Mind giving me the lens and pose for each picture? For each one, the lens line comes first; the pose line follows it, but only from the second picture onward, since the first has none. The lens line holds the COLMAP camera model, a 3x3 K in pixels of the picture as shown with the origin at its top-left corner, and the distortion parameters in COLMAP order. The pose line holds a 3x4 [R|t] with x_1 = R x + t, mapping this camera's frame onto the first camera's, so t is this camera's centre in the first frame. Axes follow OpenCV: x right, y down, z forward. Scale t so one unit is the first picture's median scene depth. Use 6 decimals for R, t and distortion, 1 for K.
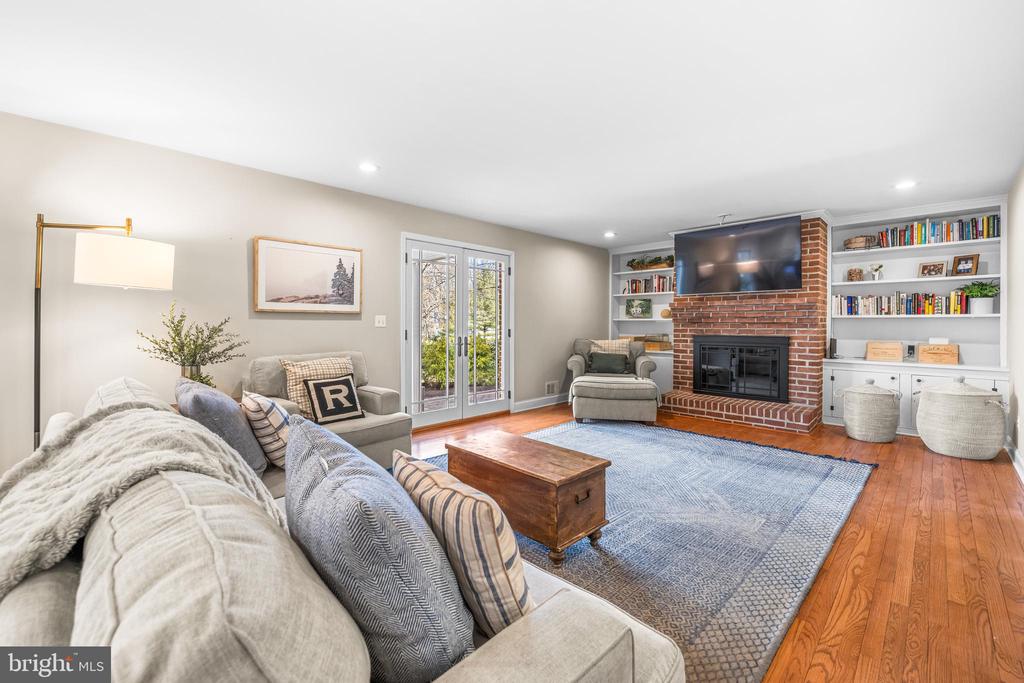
lens RADIAL K [[435.5, 0, 511.1], [0, 435.5, 320.3], [0, 0, 1]] dist [0.004374, 0.000368]
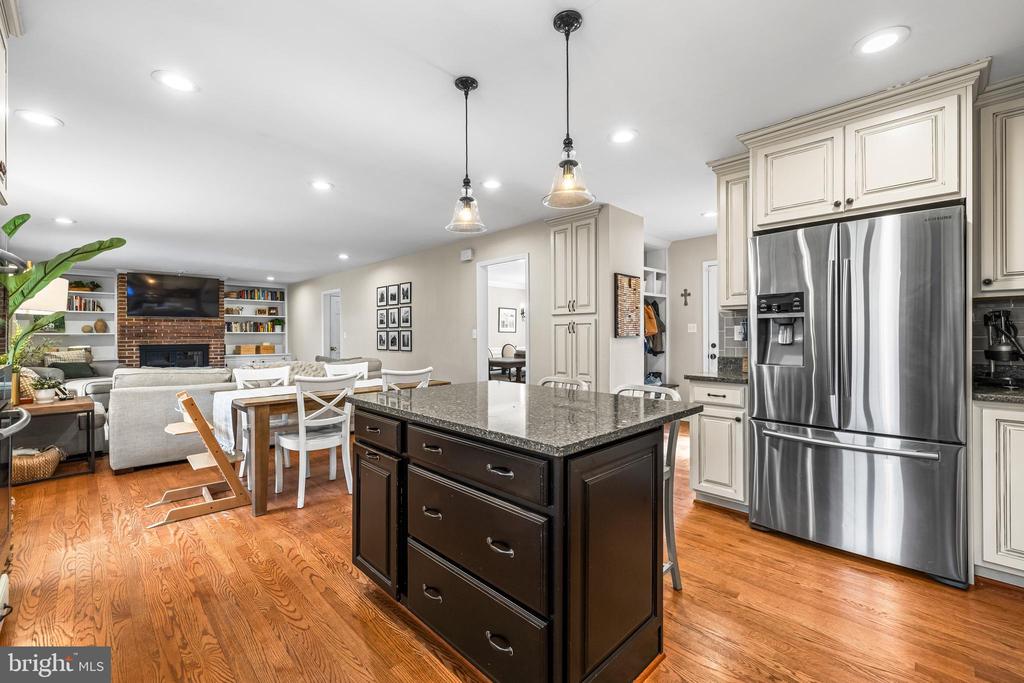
lens RADIAL K [[435.5, 0, 512.1], [0, 435.5, 336.4], [0, 0, 1]] dist [0.004374, 0.000368]
pose [[-0.035205, -0.005512, 0.999365, -1.235652], [-0.001792, 0.999984, 0.005453, -0.004869], [-0.999379, -0.001599, -0.035214, -0.181628]]
